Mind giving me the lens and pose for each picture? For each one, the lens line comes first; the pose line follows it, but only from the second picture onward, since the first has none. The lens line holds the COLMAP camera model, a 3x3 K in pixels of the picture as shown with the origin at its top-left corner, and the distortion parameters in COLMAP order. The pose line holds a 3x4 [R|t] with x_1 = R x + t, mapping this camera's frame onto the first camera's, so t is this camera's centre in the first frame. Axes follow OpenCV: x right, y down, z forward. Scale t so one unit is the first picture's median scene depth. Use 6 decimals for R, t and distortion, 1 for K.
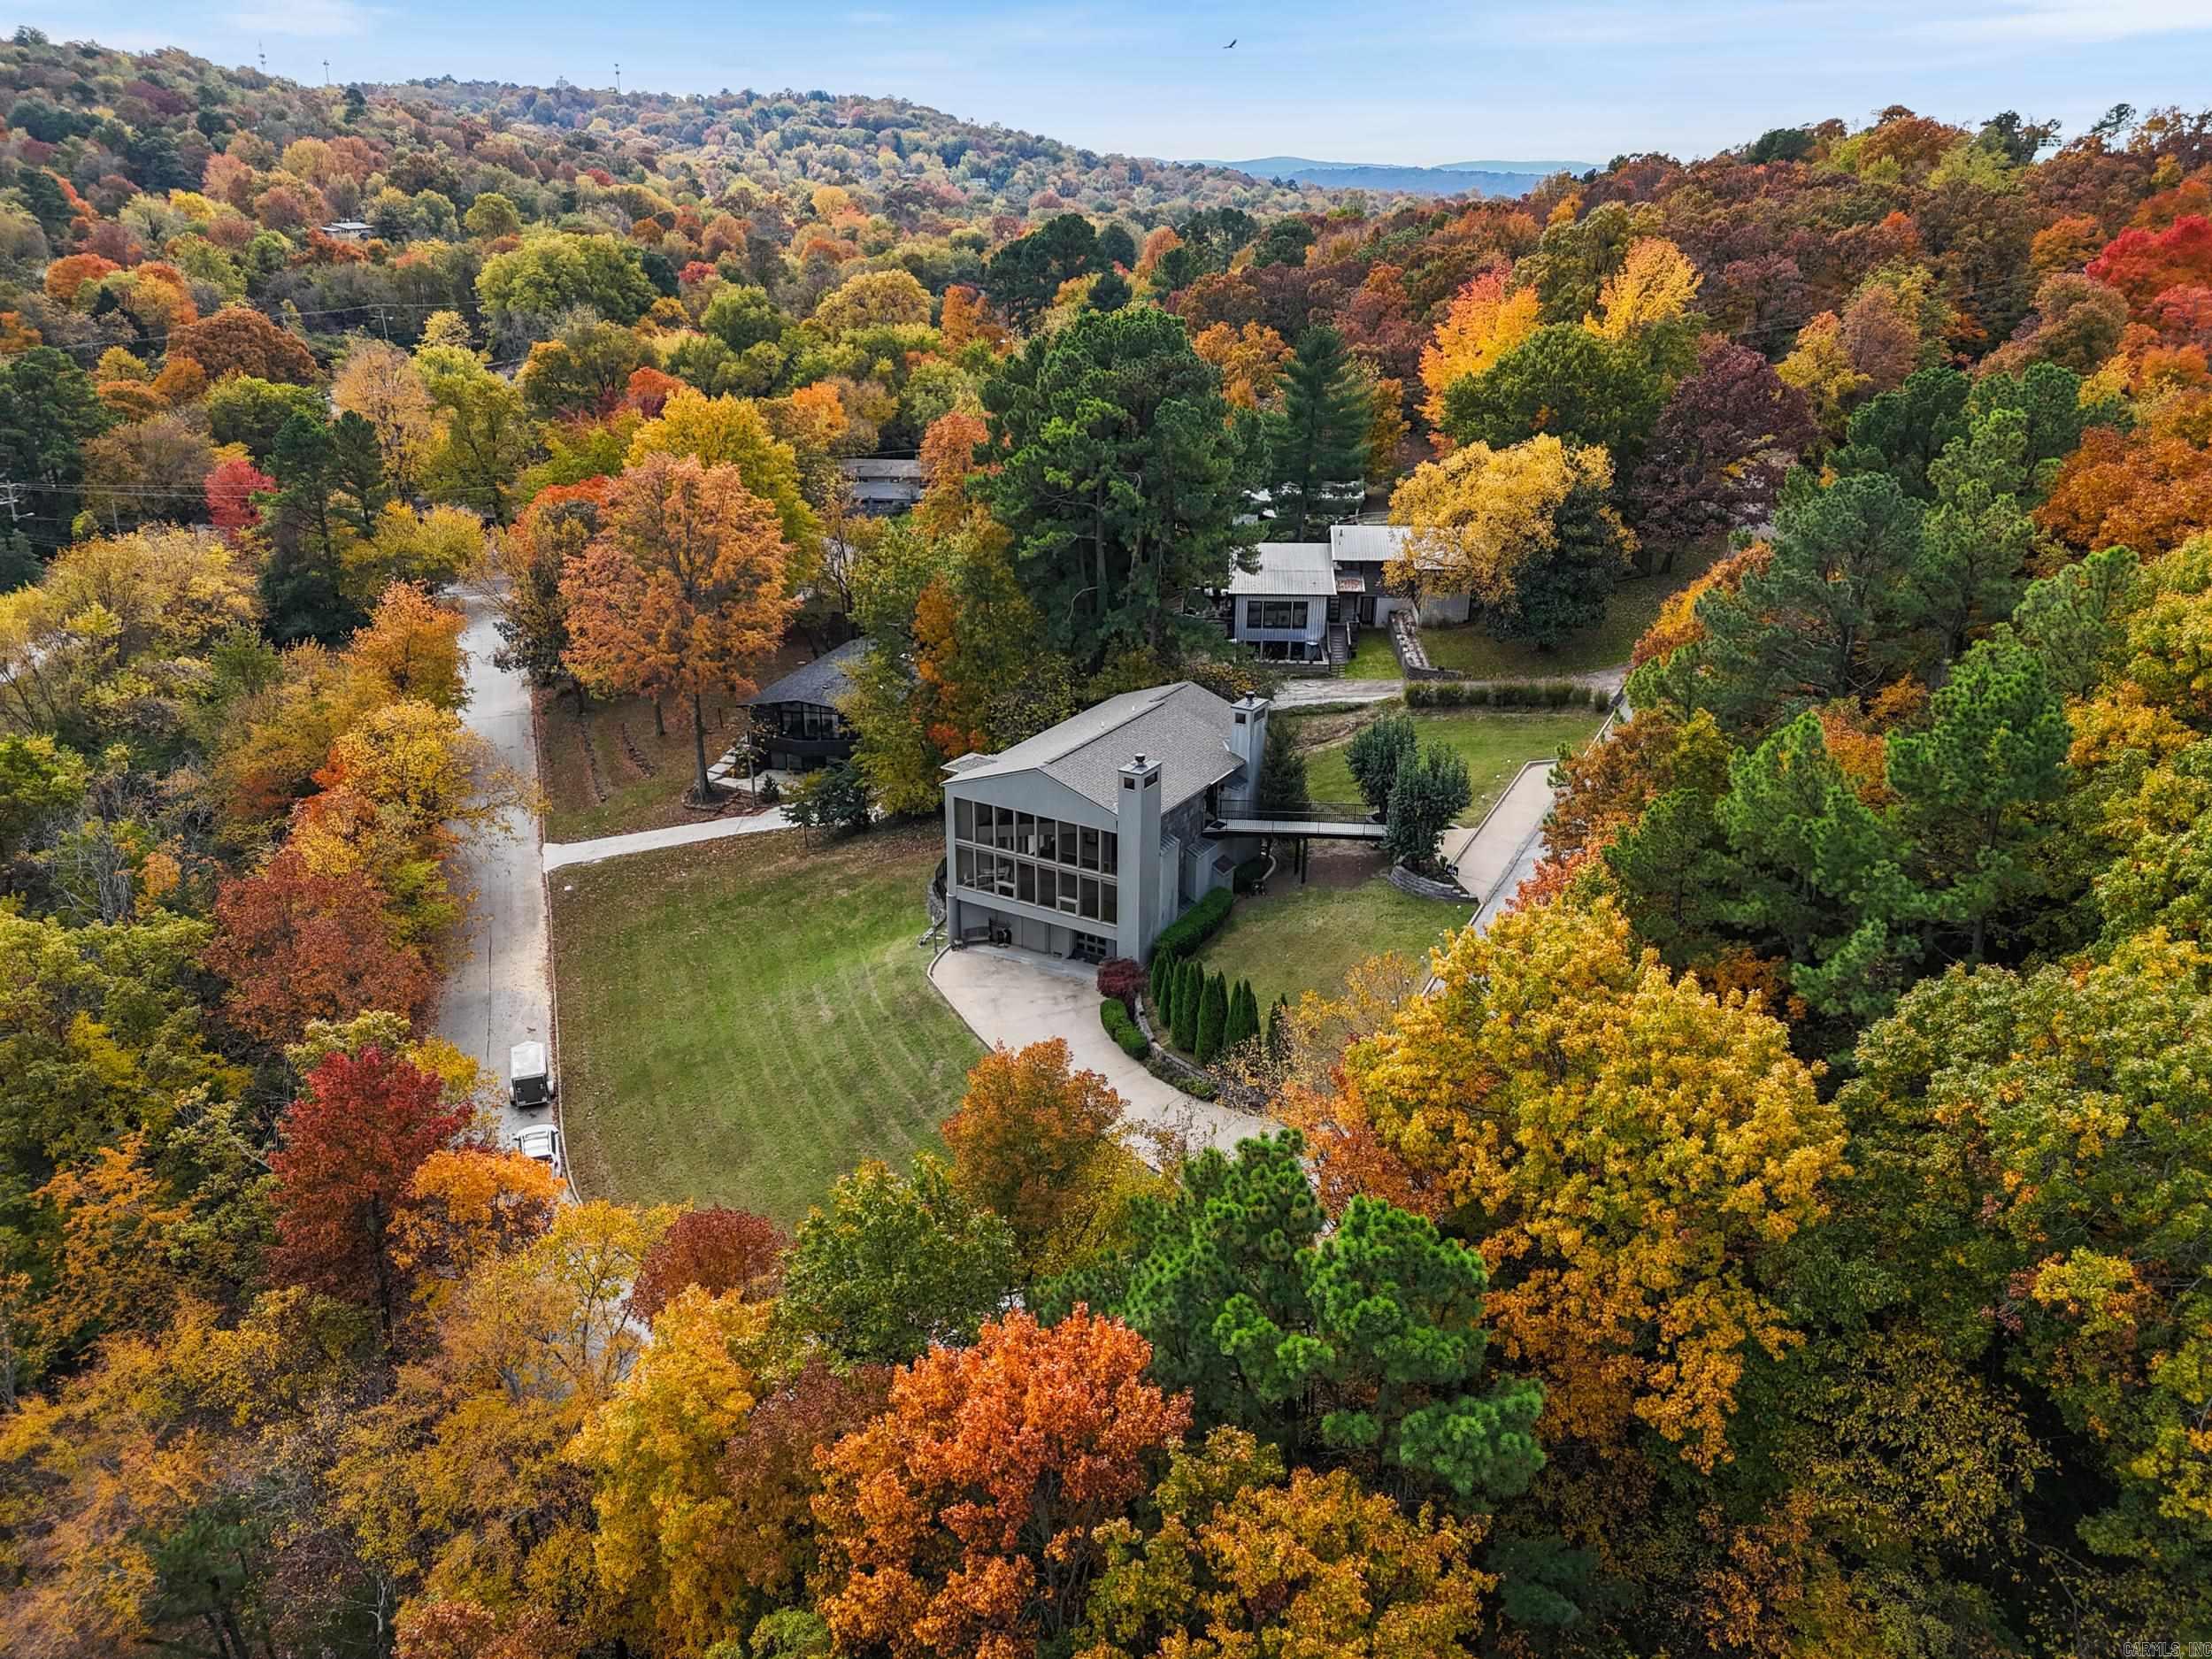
lens RADIAL K [[1607.9, 0, 1106.0], [0, 1607.9, 829.5], [0, 0, 1]] dist [-0.006860, 0.000574]
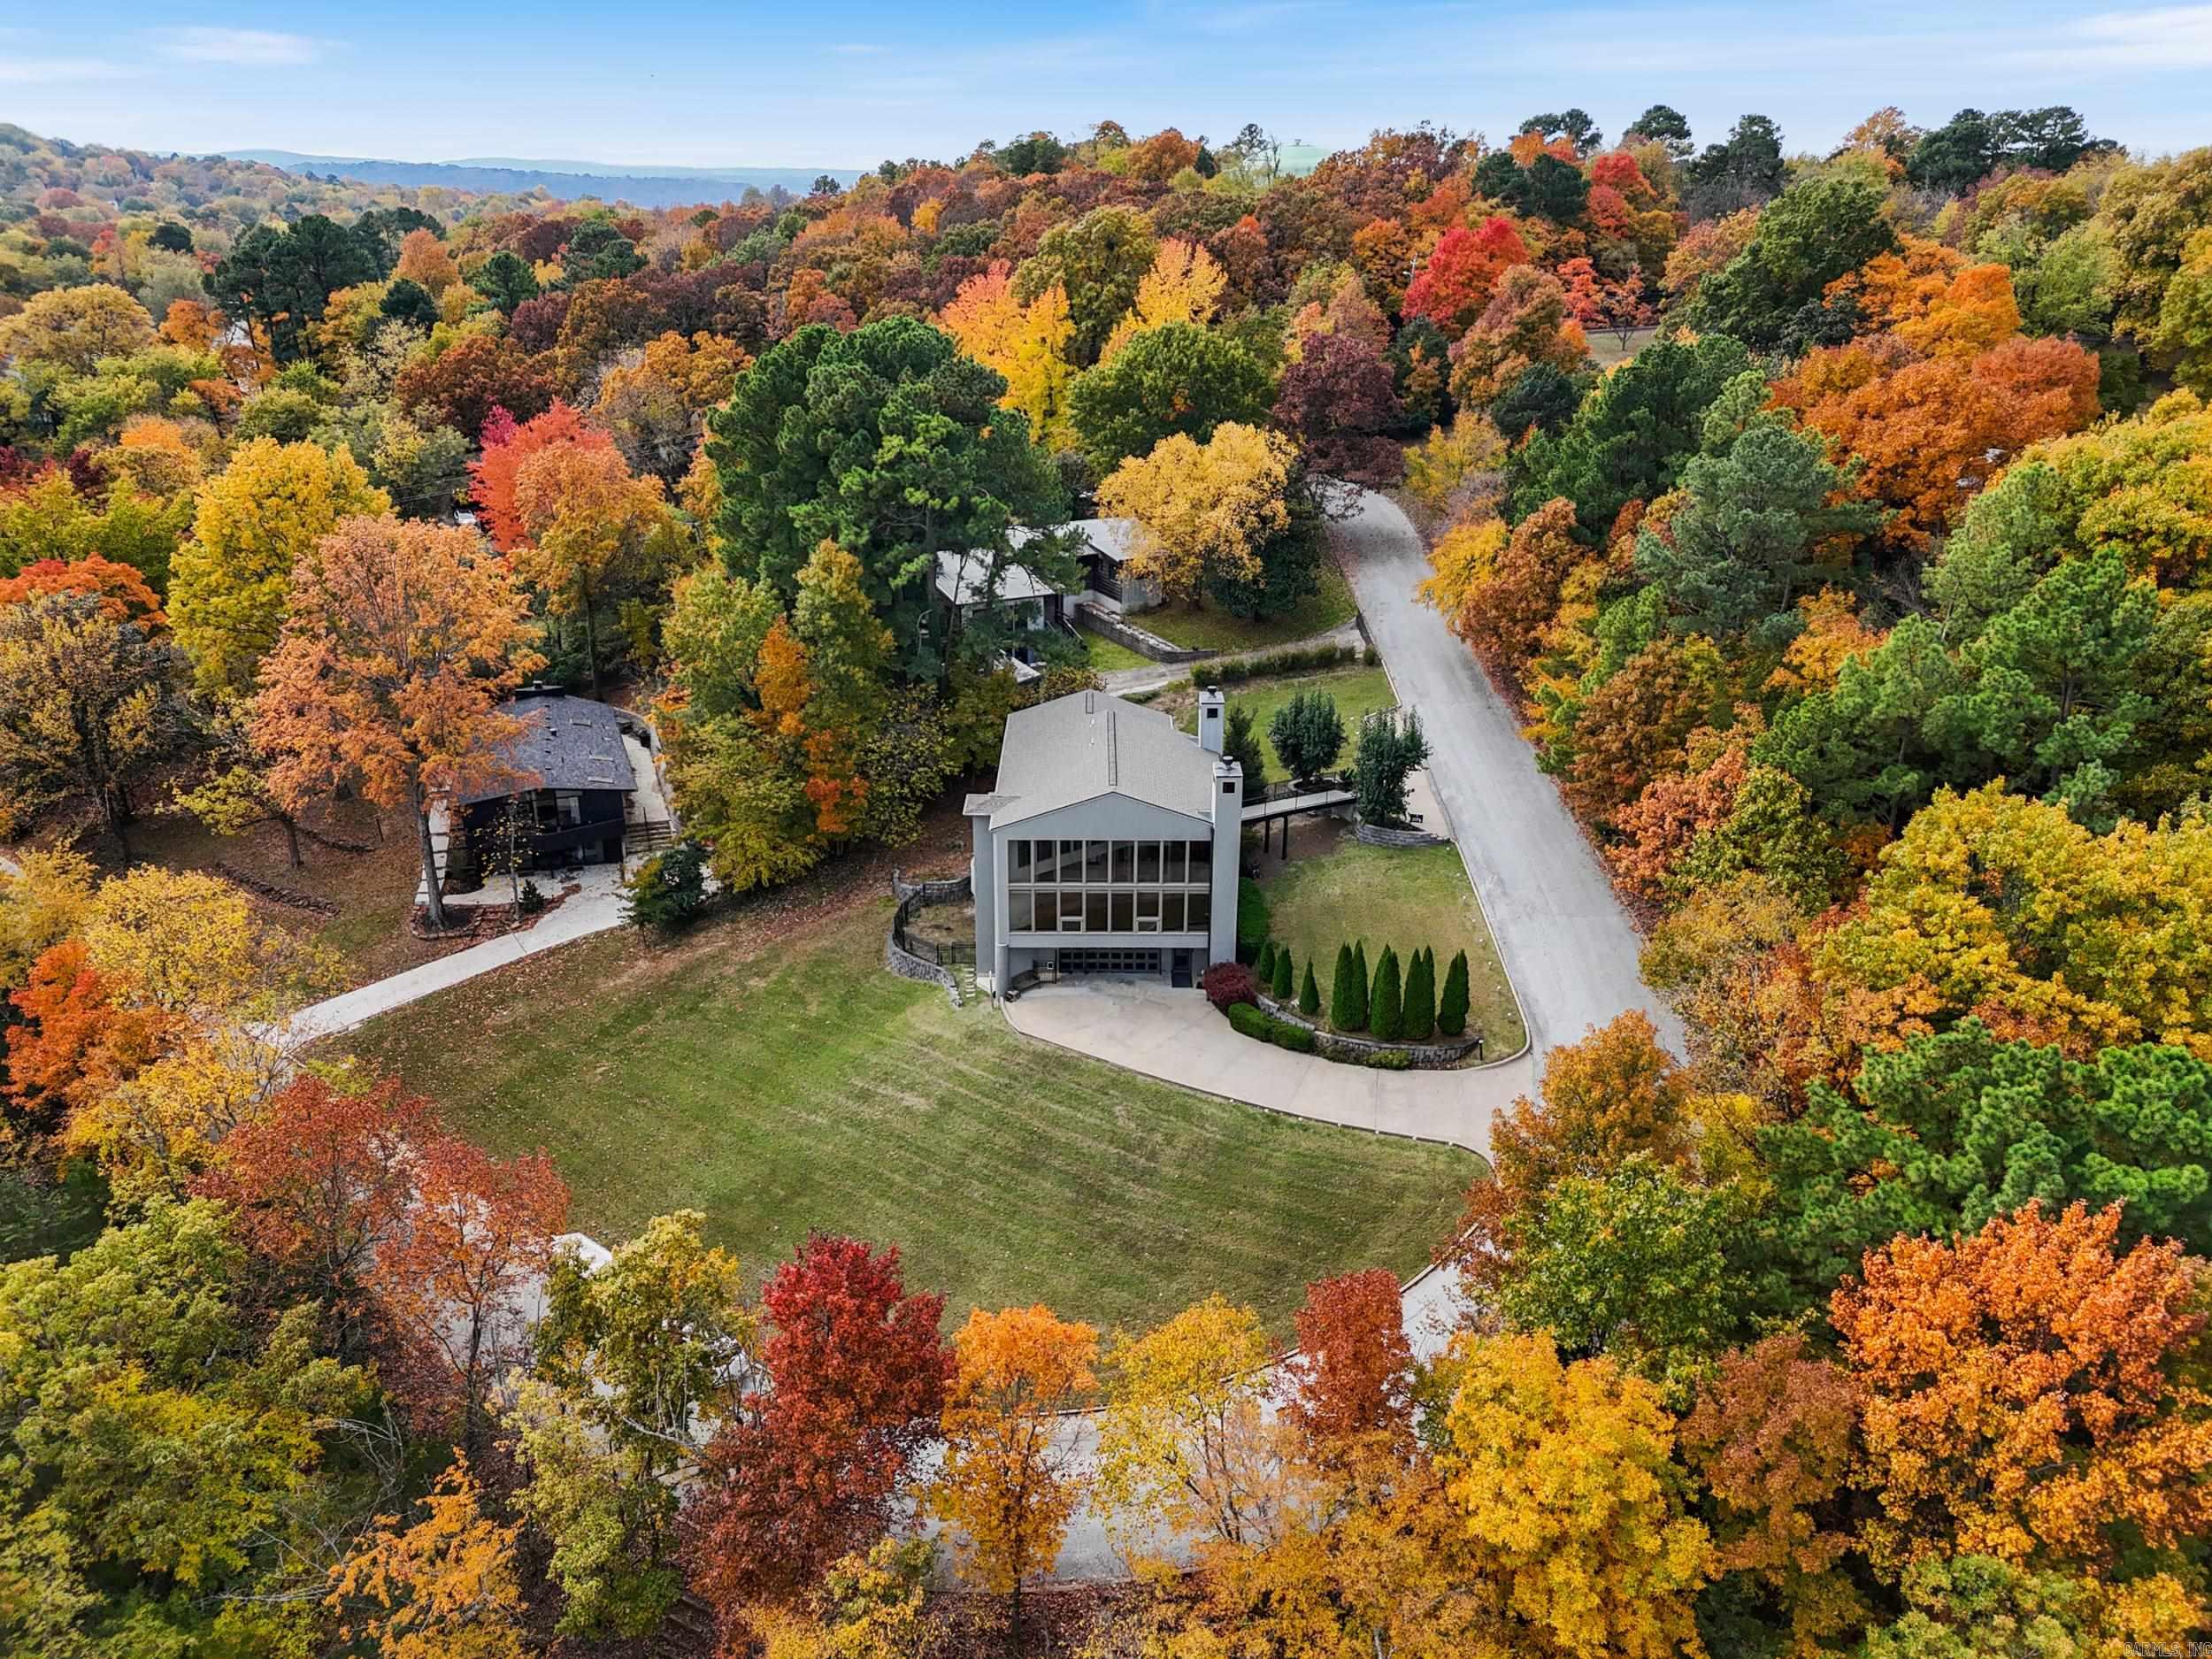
lens RADIAL K [[1607.9, 0, 1106.0], [0, 1607.9, 829.5], [0, 0, 1]] dist [-0.006860, 0.000574]
pose [[0.849932, -0.182467, 0.494288, -0.498694], [0.182888, 0.981961, 0.048014, -0.058837], [-0.494132, 0.049591, 0.867971, 0.156493]]
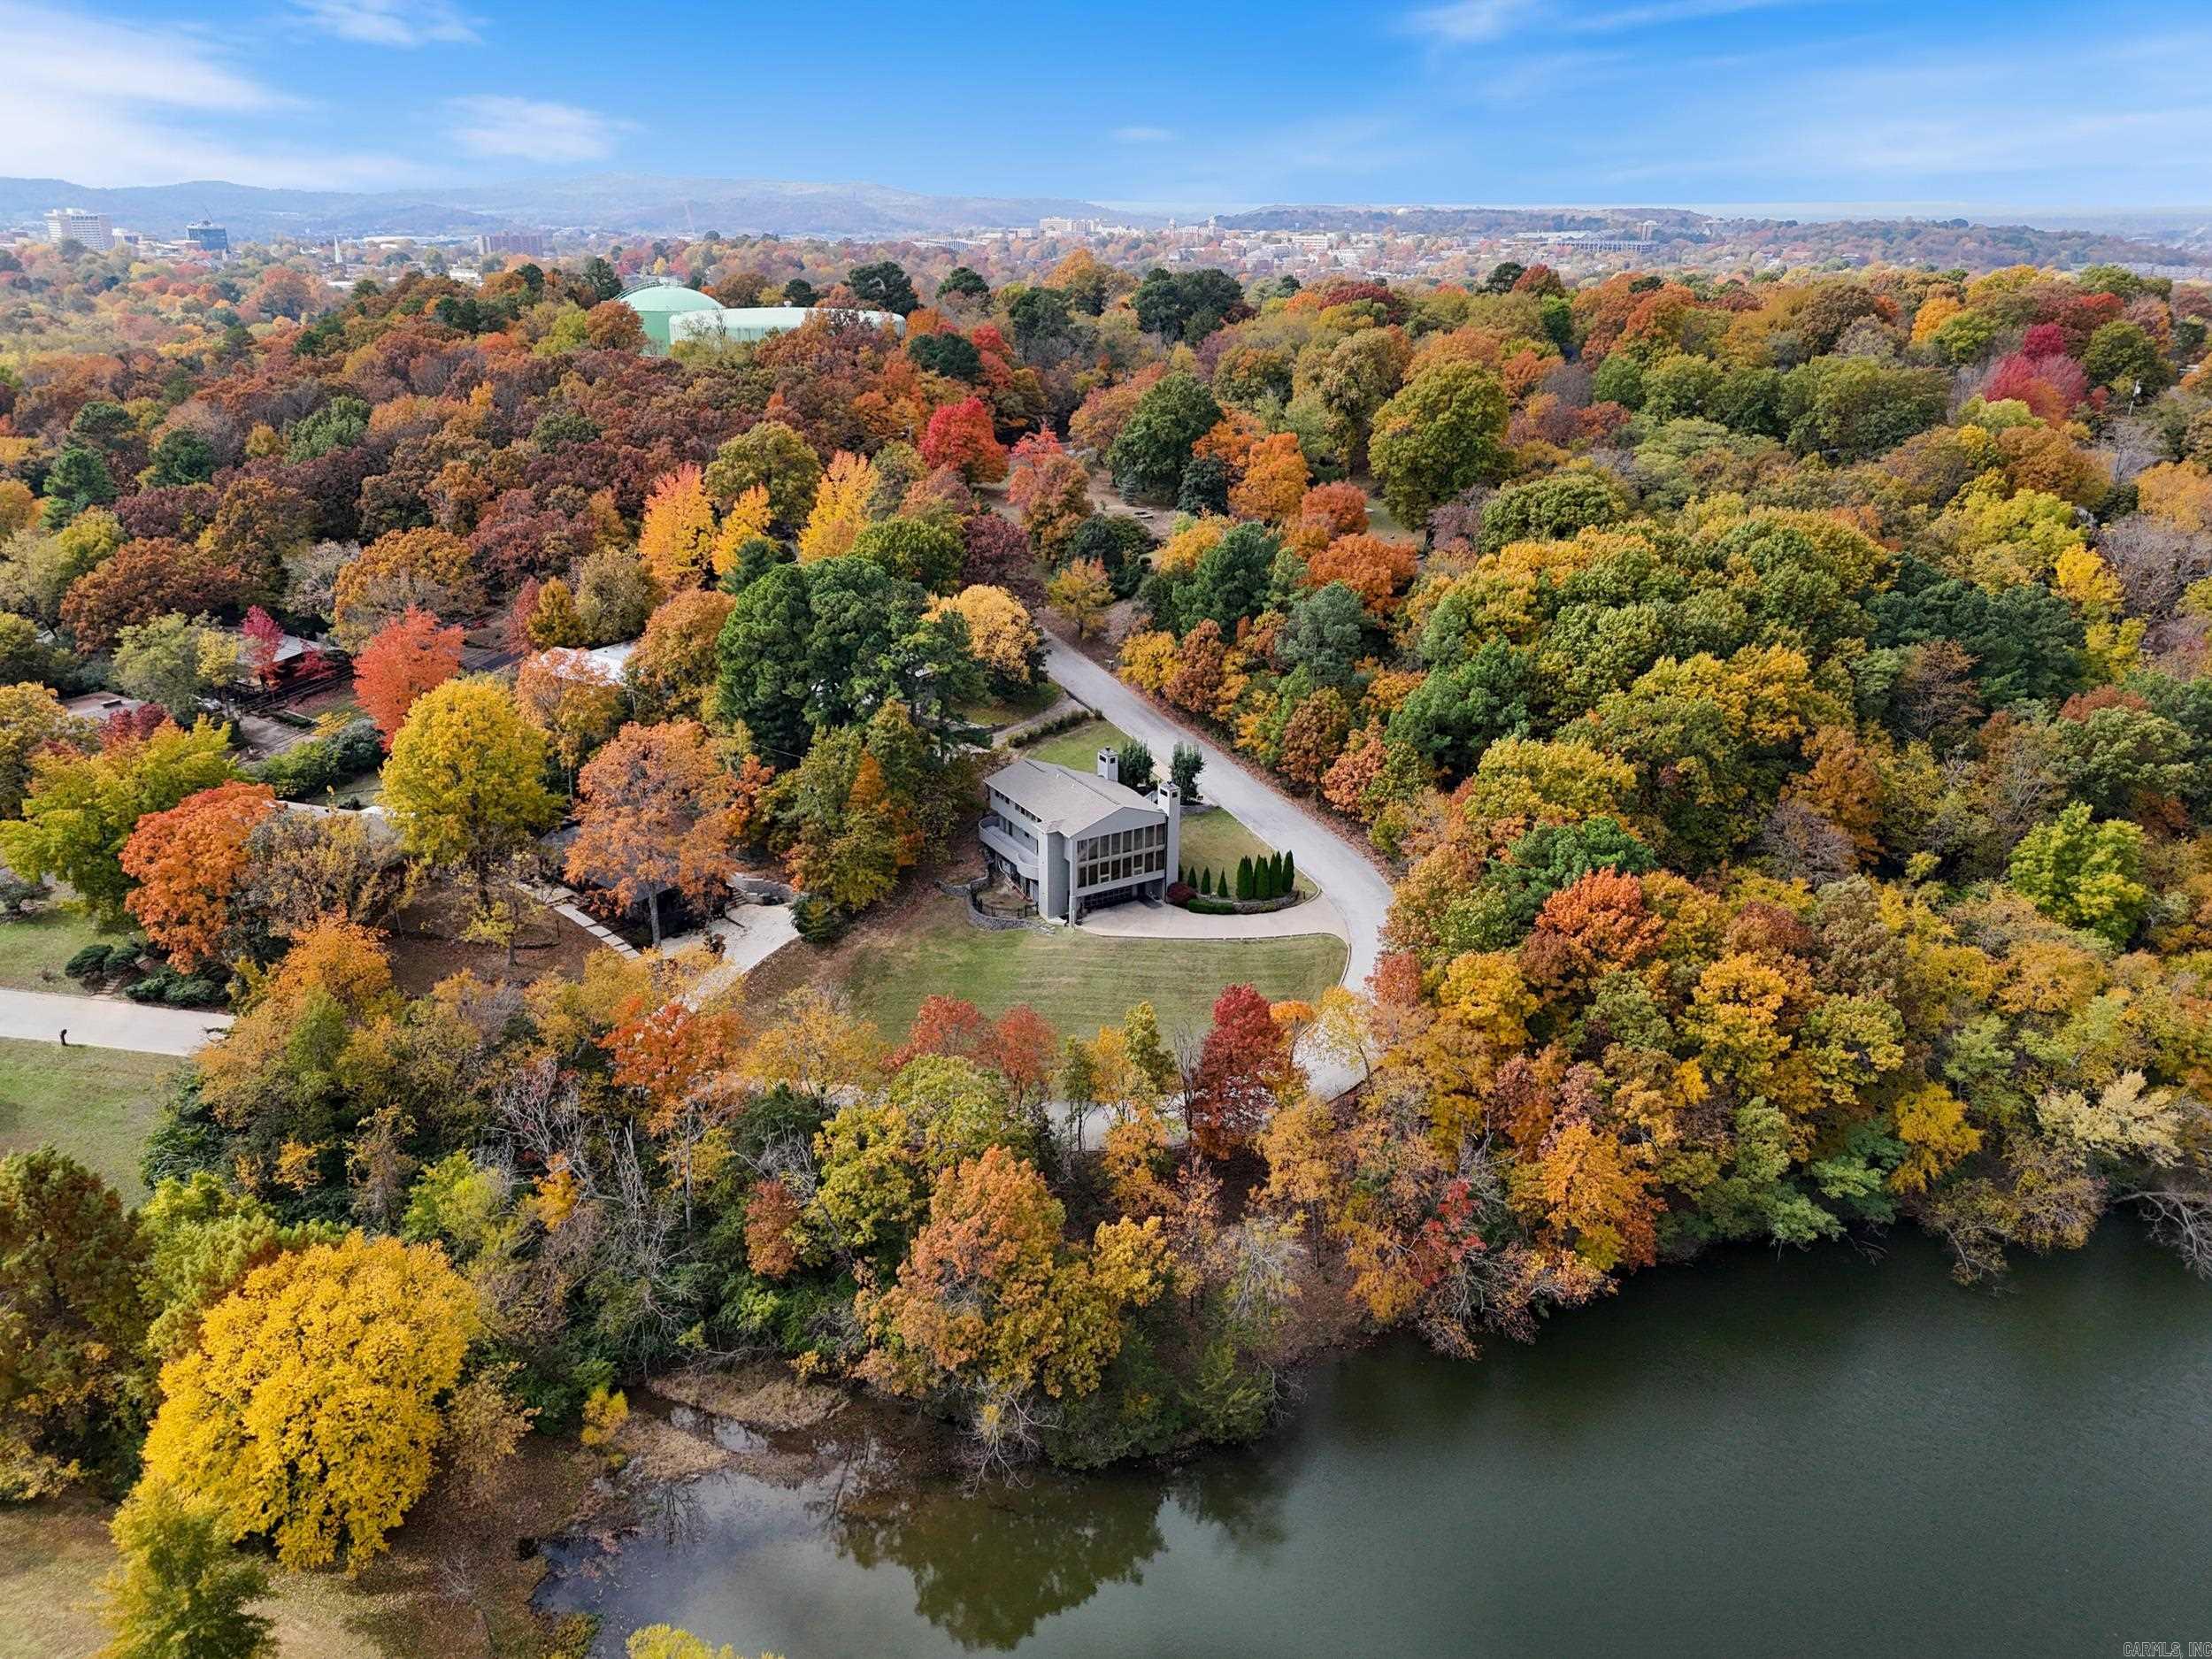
lens RADIAL K [[1607.9, 0, 1106.0], [0, 1607.9, 829.5], [0, 0, 1]] dist [-0.006860, 0.000574]
pose [[0.458674, -0.306010, 0.834252, -1.567918], [0.312791, 0.934347, 0.170753, -0.326445], [-0.831733, 0.182627, 0.524278, 0.017124]]
